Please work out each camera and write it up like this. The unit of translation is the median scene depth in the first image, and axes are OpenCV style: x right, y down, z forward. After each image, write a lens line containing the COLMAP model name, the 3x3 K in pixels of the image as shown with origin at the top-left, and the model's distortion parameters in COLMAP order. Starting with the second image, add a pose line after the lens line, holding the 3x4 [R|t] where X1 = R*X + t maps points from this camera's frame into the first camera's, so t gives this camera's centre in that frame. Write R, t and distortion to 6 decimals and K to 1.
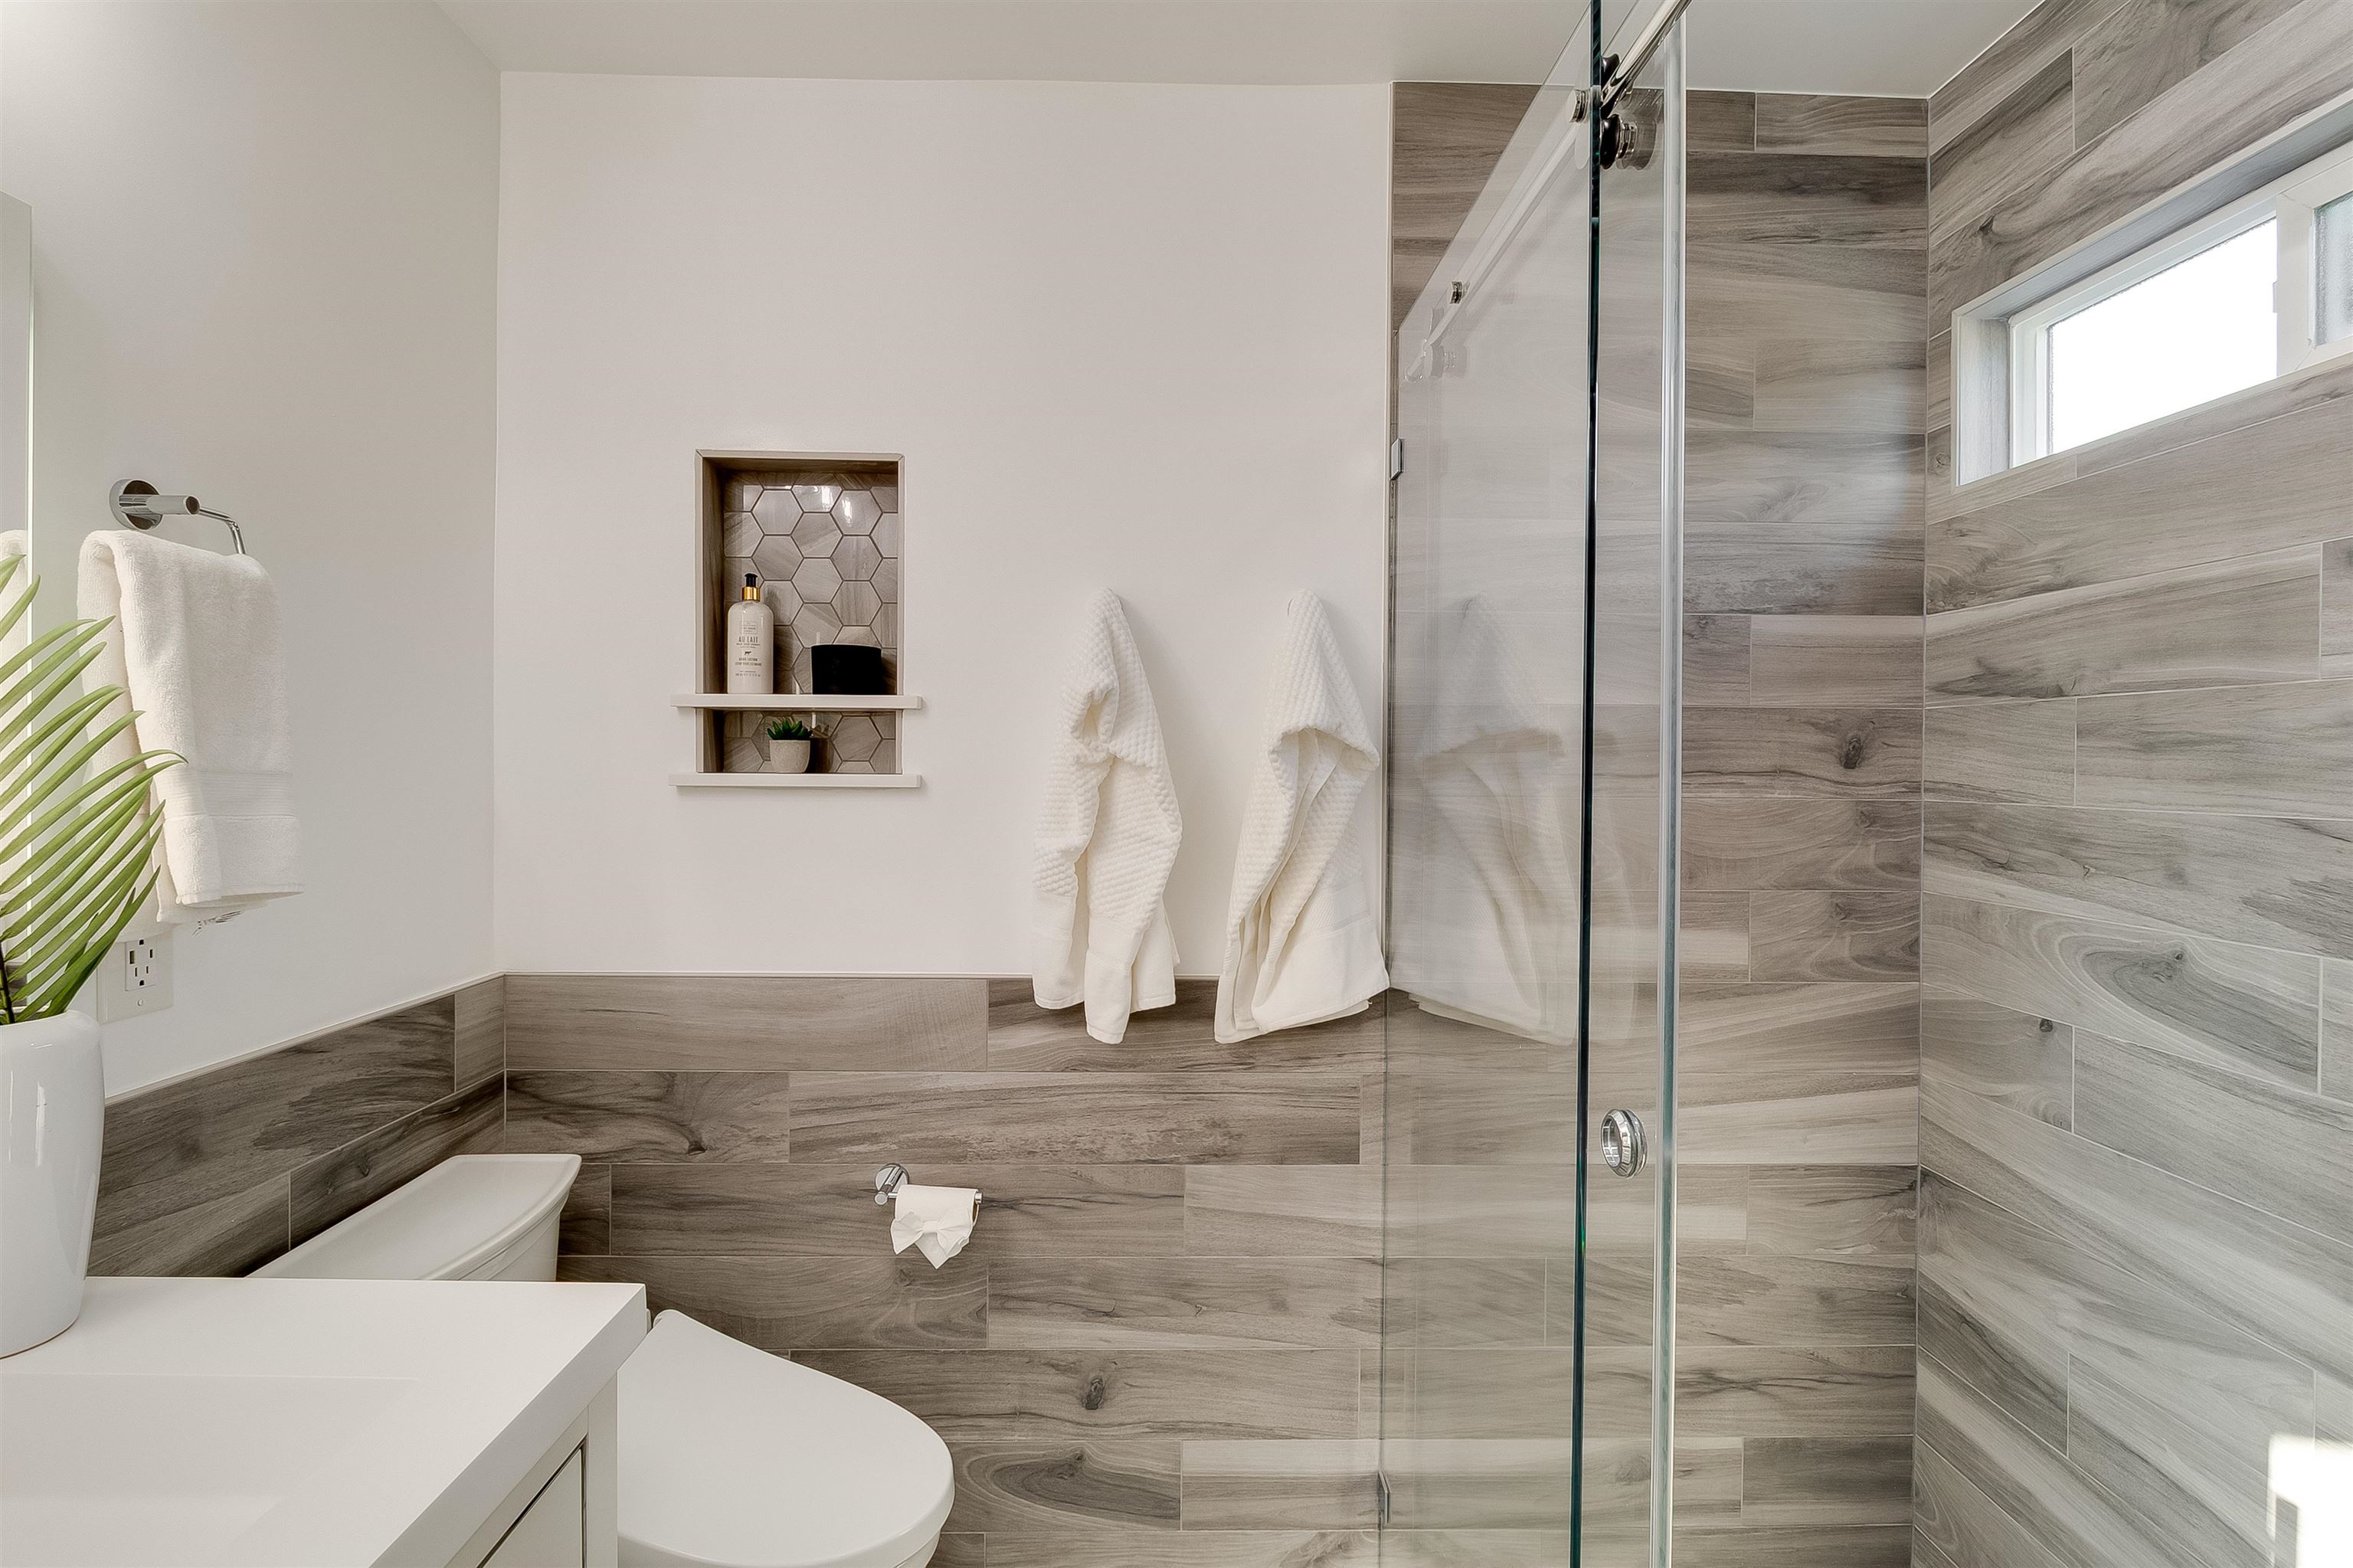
lens RADIAL K [[1102.9, 0, 1154.4], [0, 1102.9, 784.6], [0, 0, 1]] dist [-0.004019, -0.001320]
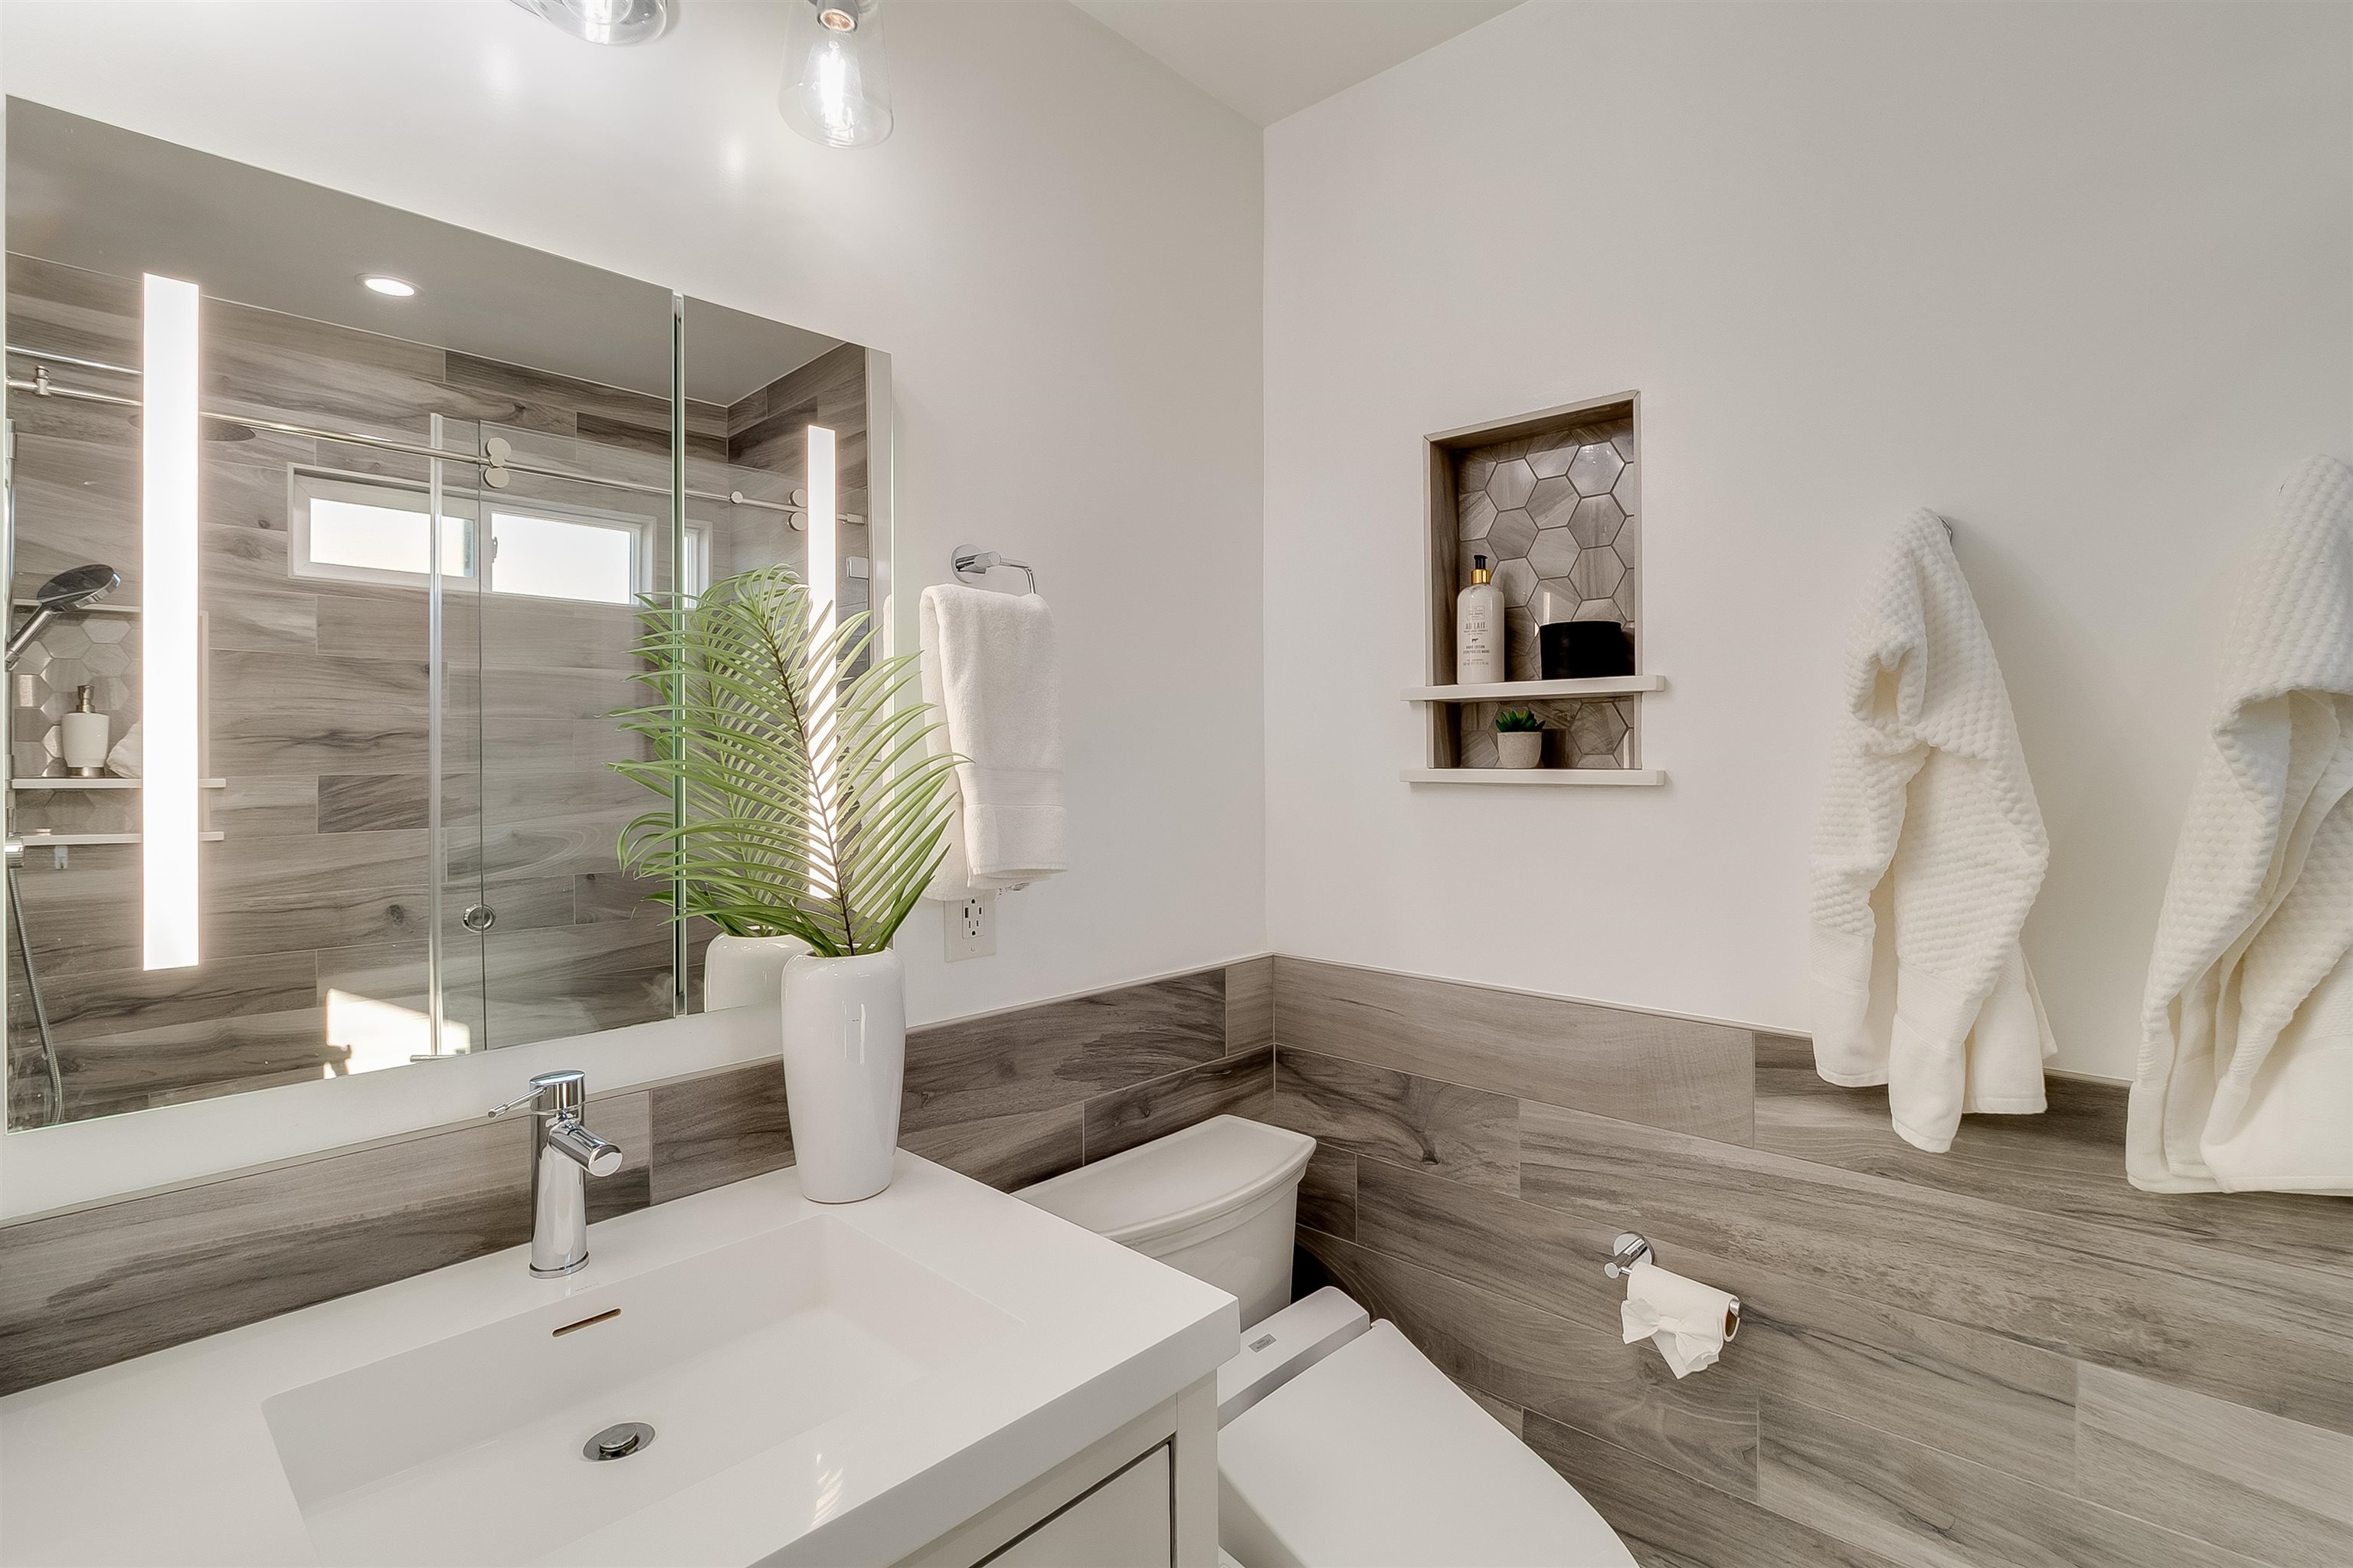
lens RADIAL K [[1113.6, 0, 1179.3], [0, 1113.6, 759.6], [0, 0, 1]] dist [-0.004807, -0.001803]
pose [[0.719997, -0.008187, -0.693929, 0.107812], [-0.003420, 0.999876, -0.015345, -0.002590], [0.693969, 0.013421, 0.719880, 0.149042]]
